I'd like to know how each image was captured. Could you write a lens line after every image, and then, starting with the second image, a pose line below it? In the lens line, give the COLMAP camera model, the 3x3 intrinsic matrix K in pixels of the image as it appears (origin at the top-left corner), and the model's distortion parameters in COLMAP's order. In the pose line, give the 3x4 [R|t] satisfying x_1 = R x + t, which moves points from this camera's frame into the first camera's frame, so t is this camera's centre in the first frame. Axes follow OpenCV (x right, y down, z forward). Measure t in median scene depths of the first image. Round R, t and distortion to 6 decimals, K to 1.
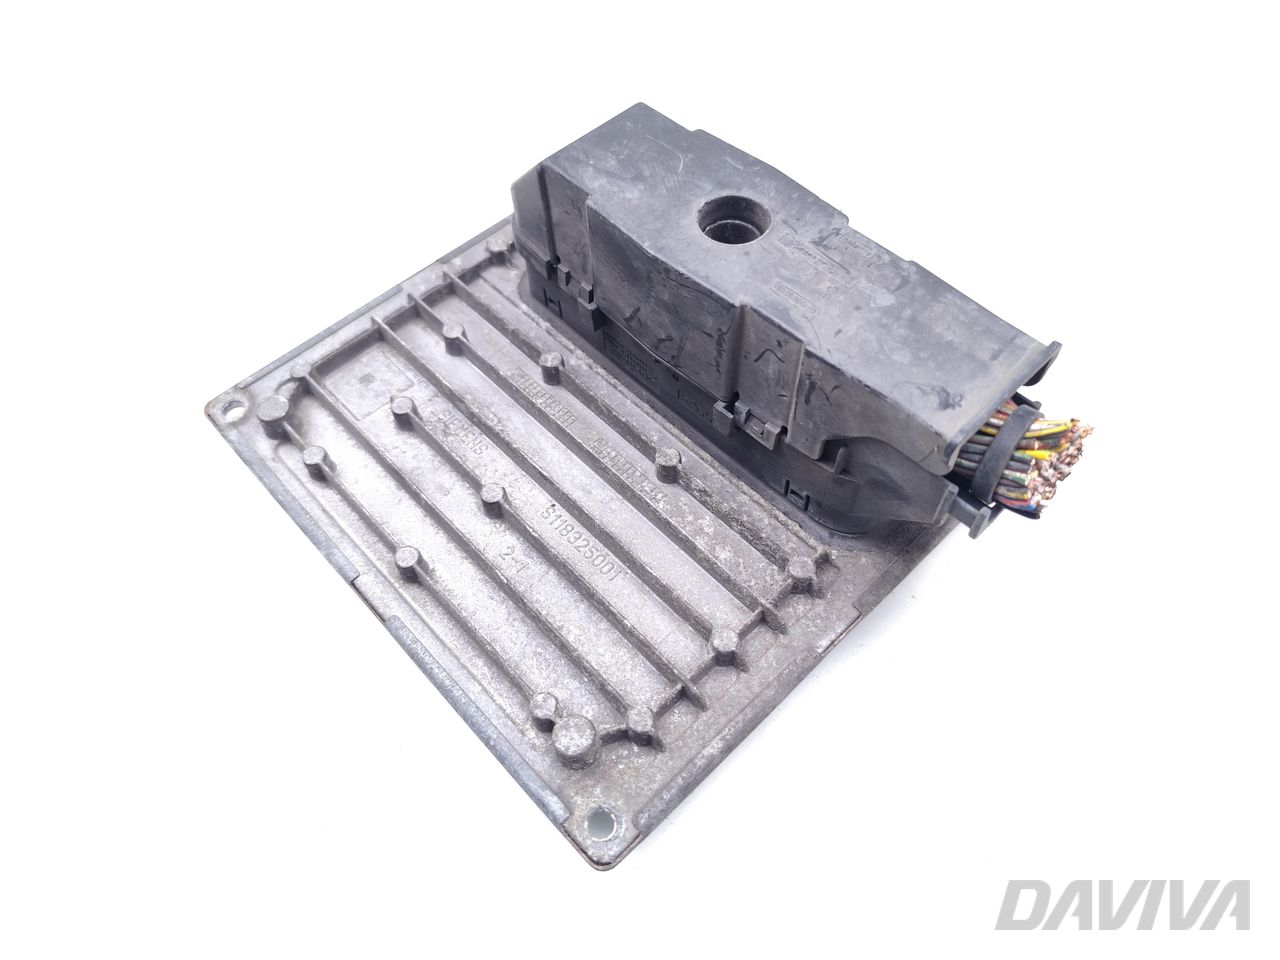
lens RADIAL K [[856.8, 0, 640.5], [0, 856.8, 508.6], [0, 0, 1]] dist [0.073371, -0.229122]
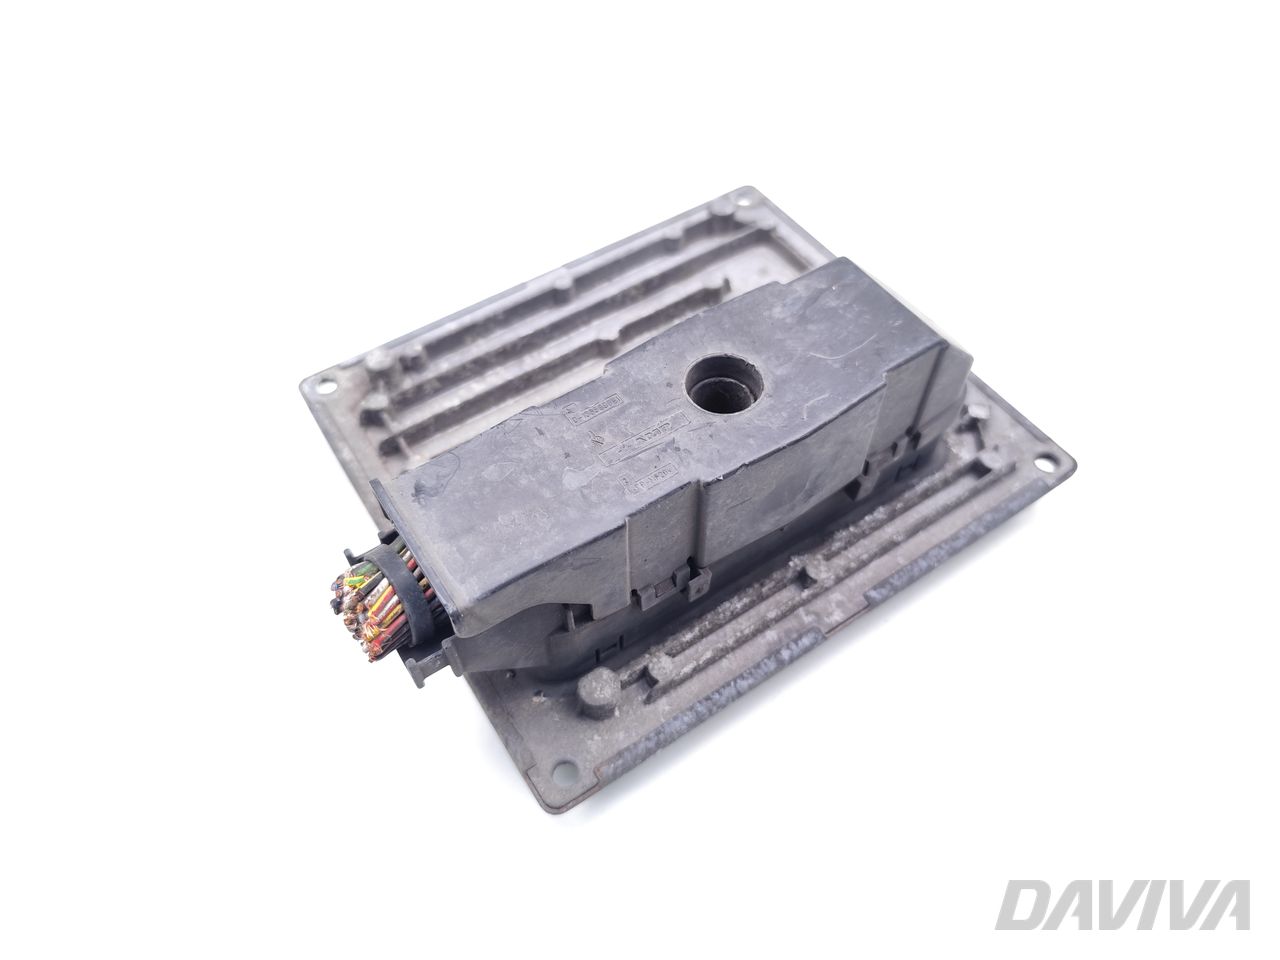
lens RADIAL K [[856.8, 0, 640.5], [0, 856.8, 508.6], [0, 0, 1]] dist [0.073371, -0.229122]
pose [[-0.170513, 0.840309, -0.514594, 0.658250], [-0.830259, 0.158725, 0.534301, -0.676771], [0.530656, 0.518351, 0.670609, 0.364667]]
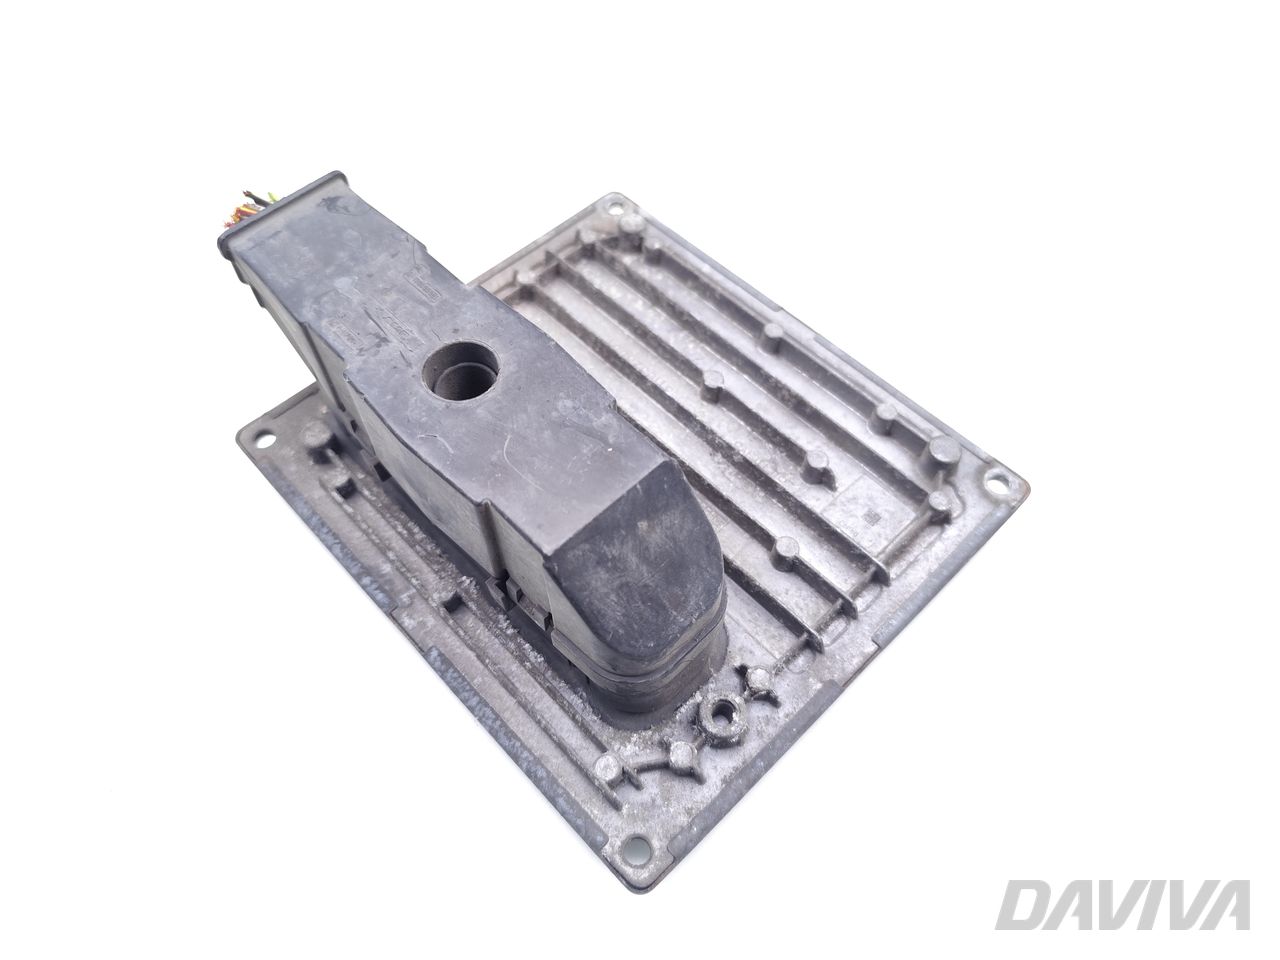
lens RADIAL K [[856.8, 0, 640.5], [0, 856.8, 508.6], [0, 0, 1]] dist [0.073371, -0.229122]
pose [[-0.999213, 0.026076, 0.029880, -0.108423], [0.014311, -0.465585, 0.884888, -1.156272], [0.036986, 0.884619, 0.464845, 0.639012]]
